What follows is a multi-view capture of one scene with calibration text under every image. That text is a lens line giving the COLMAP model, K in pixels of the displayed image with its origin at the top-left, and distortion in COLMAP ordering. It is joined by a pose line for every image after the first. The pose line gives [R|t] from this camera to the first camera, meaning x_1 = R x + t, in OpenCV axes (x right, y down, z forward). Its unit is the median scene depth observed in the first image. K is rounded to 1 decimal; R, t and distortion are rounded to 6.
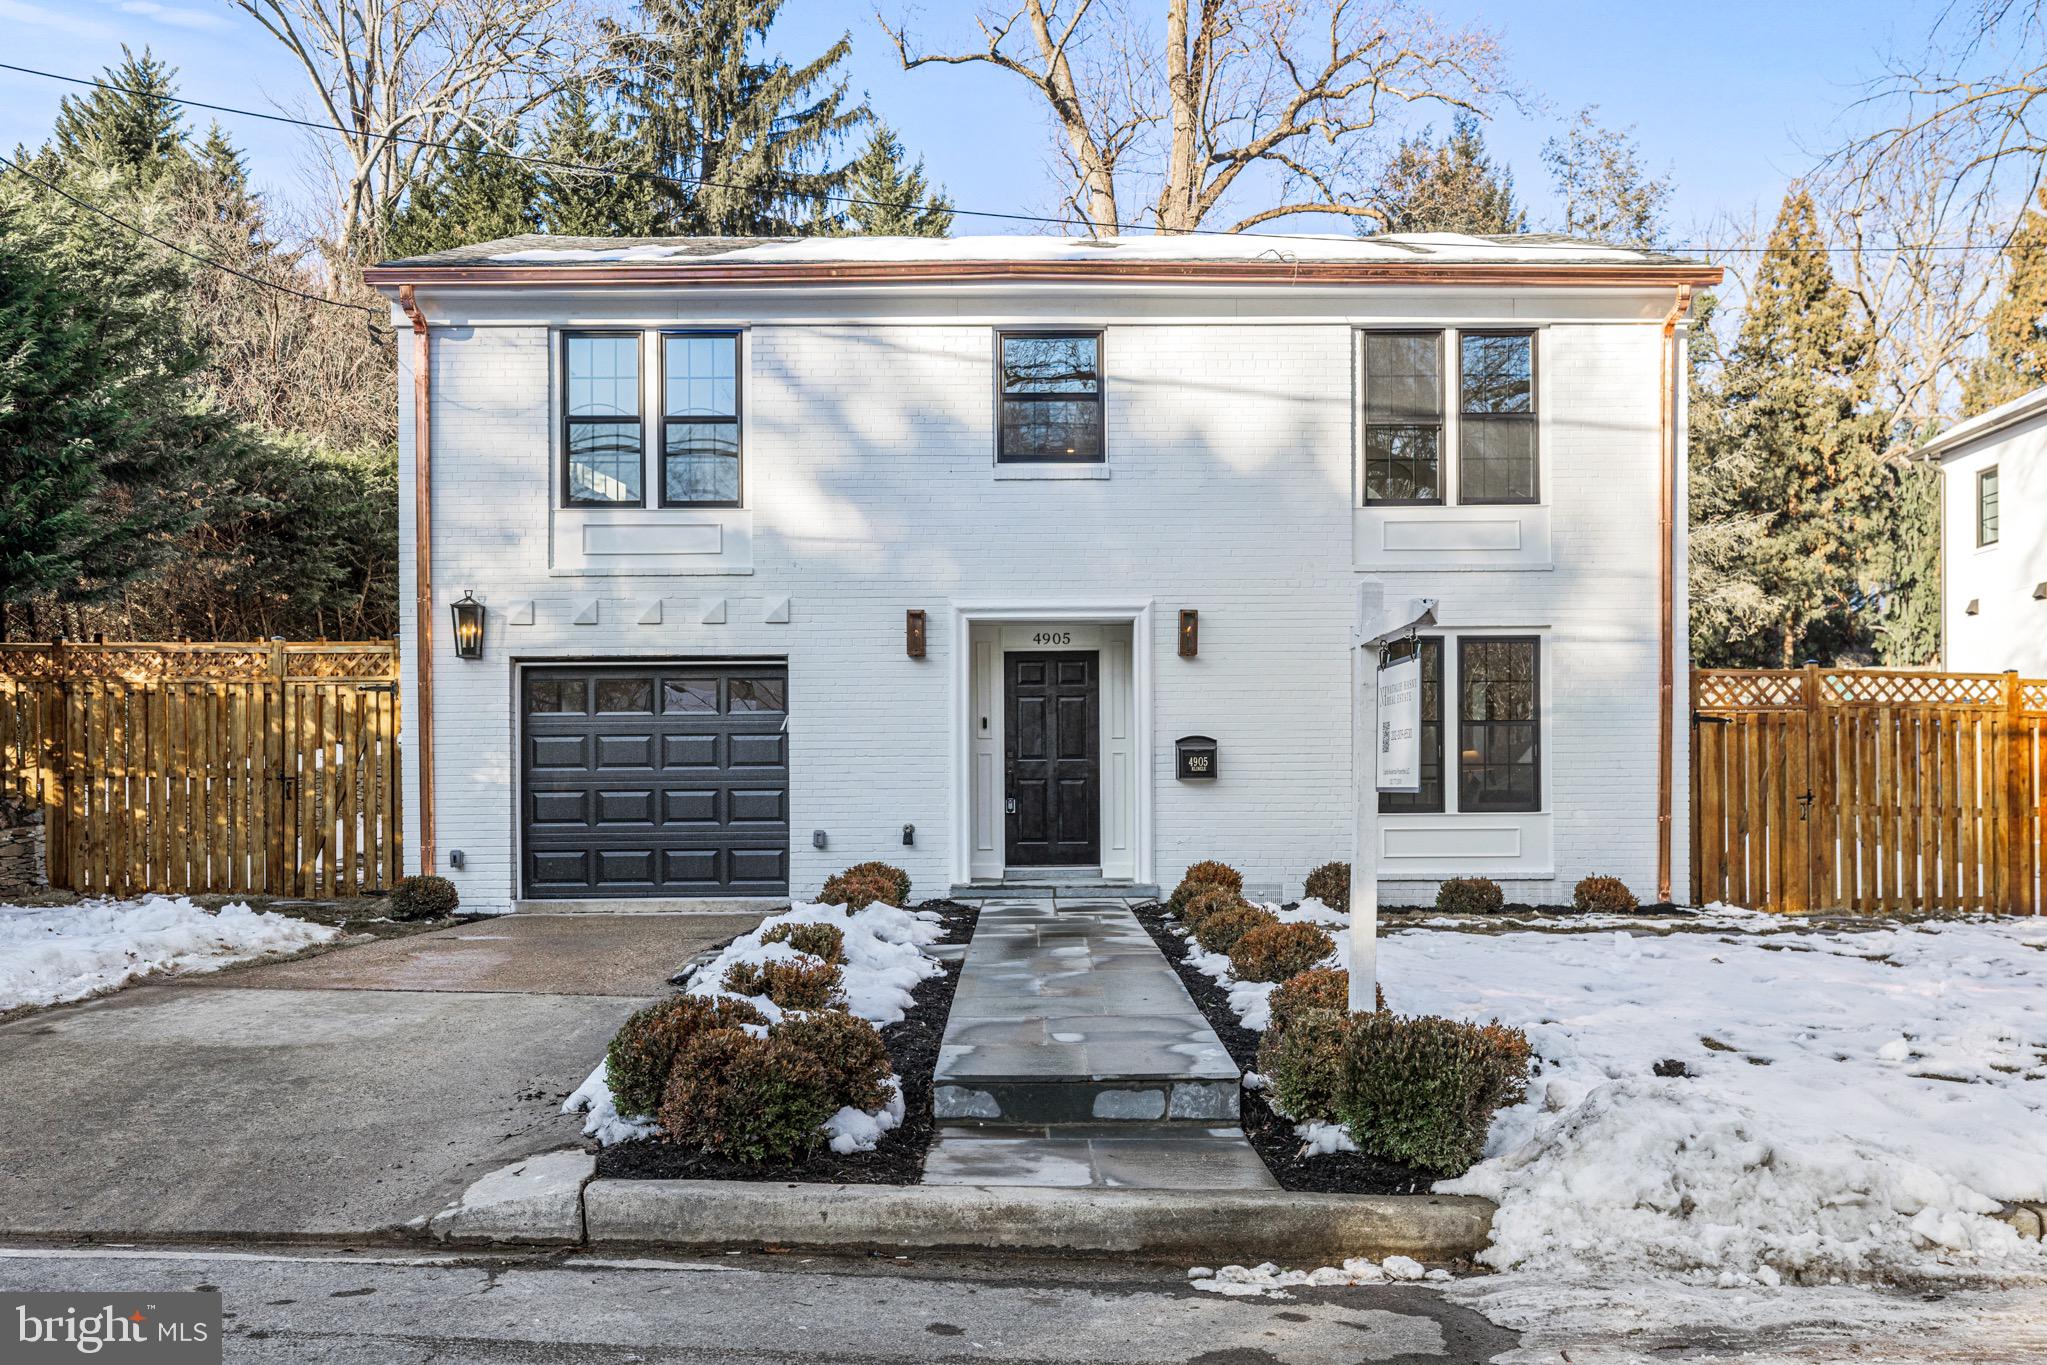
lens RADIAL K [[1605.4, 0, 1021.8], [0, 1605.4, 721.1], [0, 0, 1]] dist [-0.000803, 0.007583]
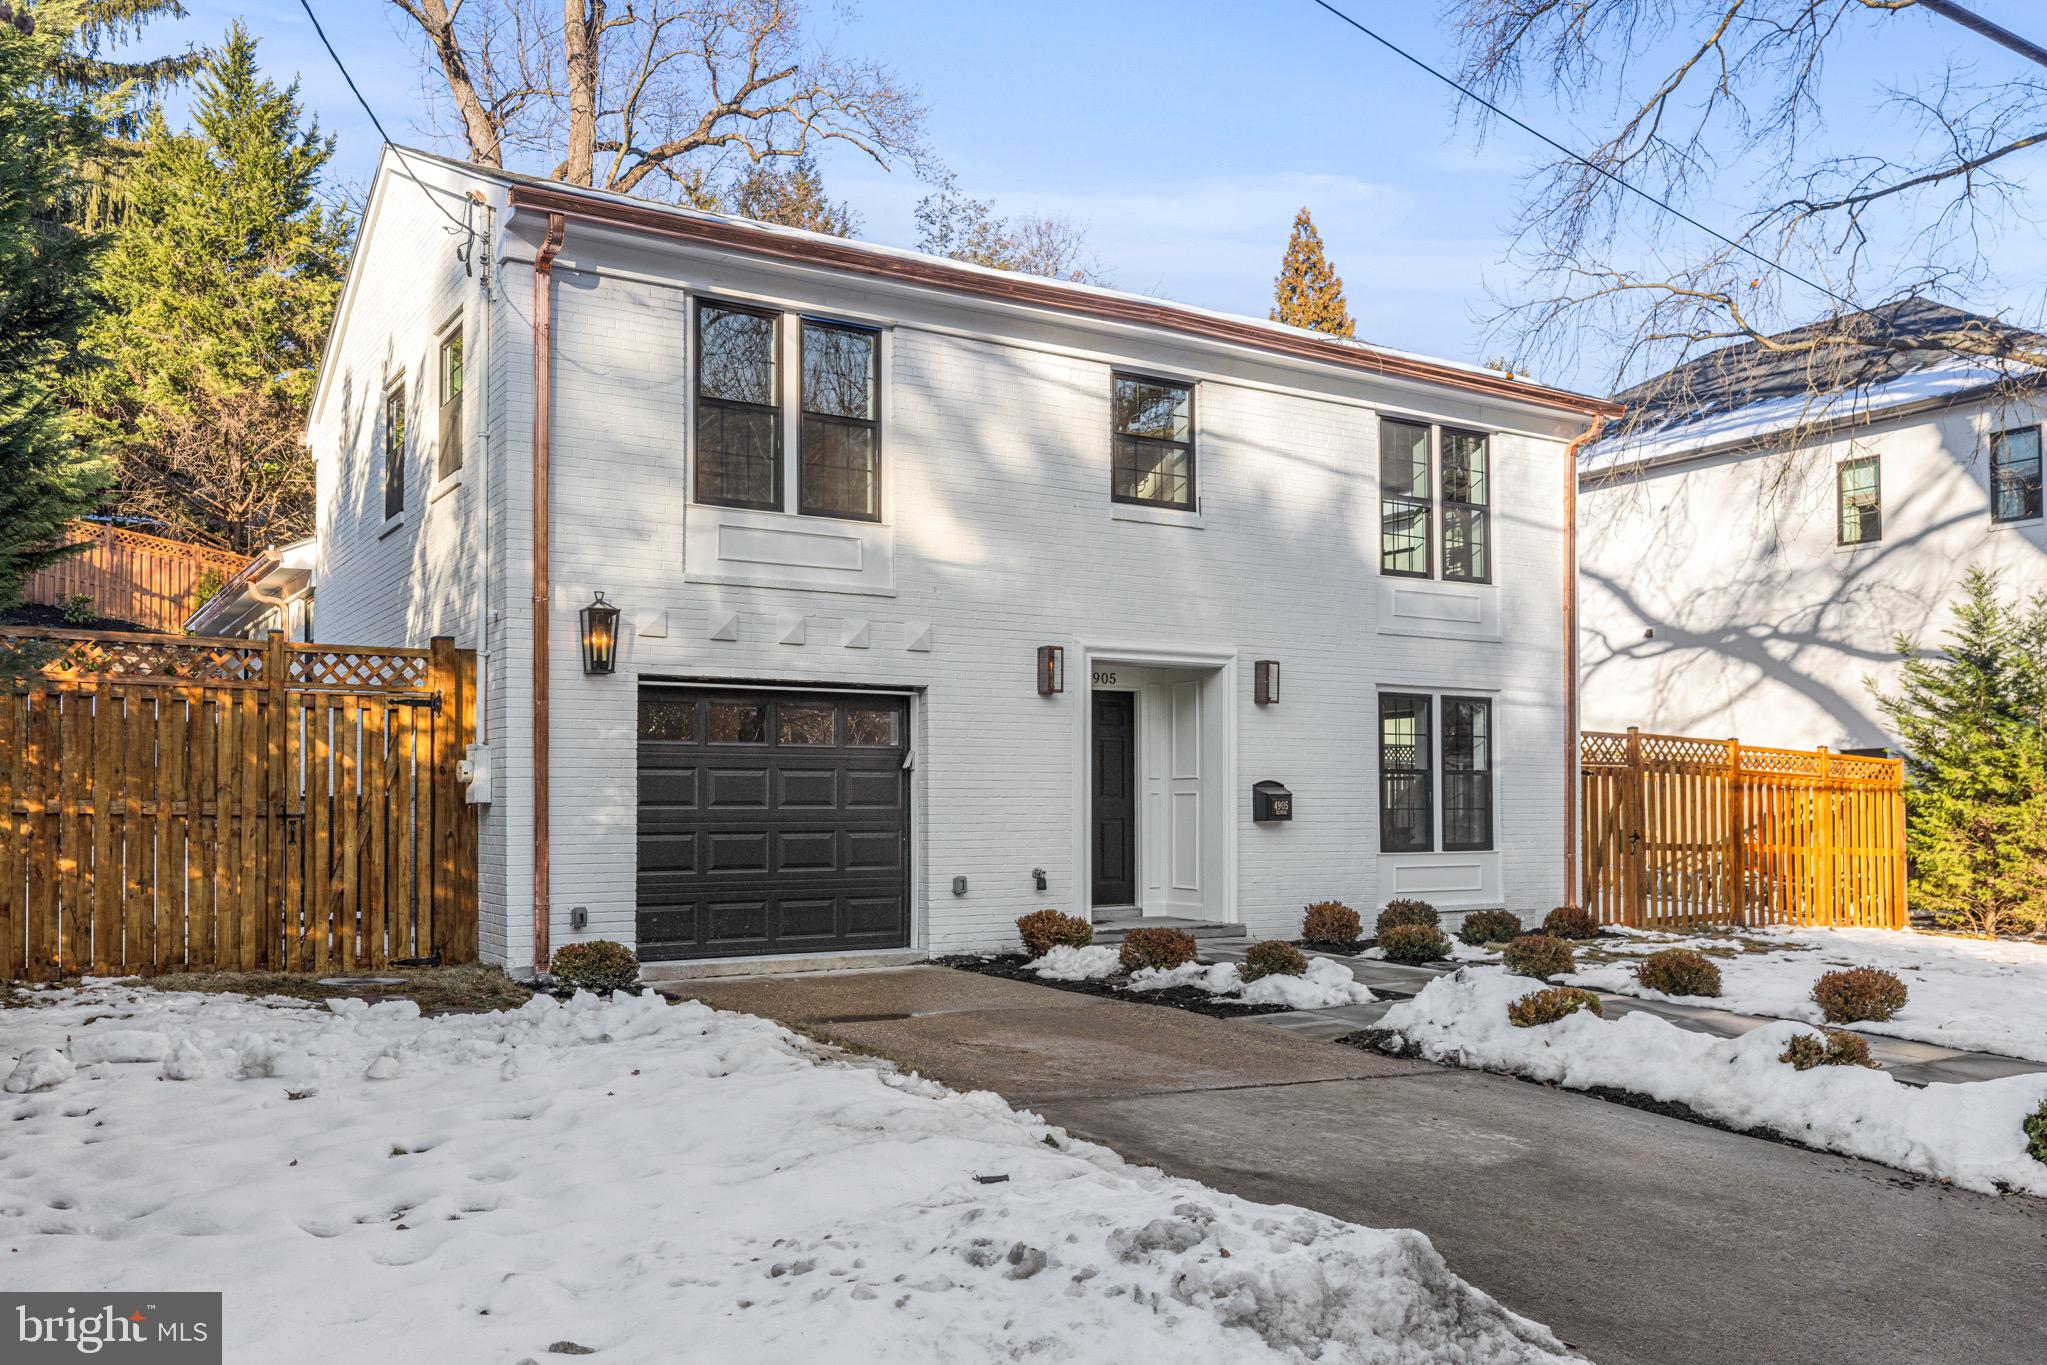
lens RADIAL K [[1607.1, 0, 1024.0], [0, 1607.1, 688.8], [0, 0, 1]] dist [0.004034, -0.003948]
pose [[0.861983, 0.043982, 0.505025, -0.558097], [-0.032418, 0.998973, -0.031667, -0.012119], [-0.505899, 0.010924, 0.862524, 0.170609]]
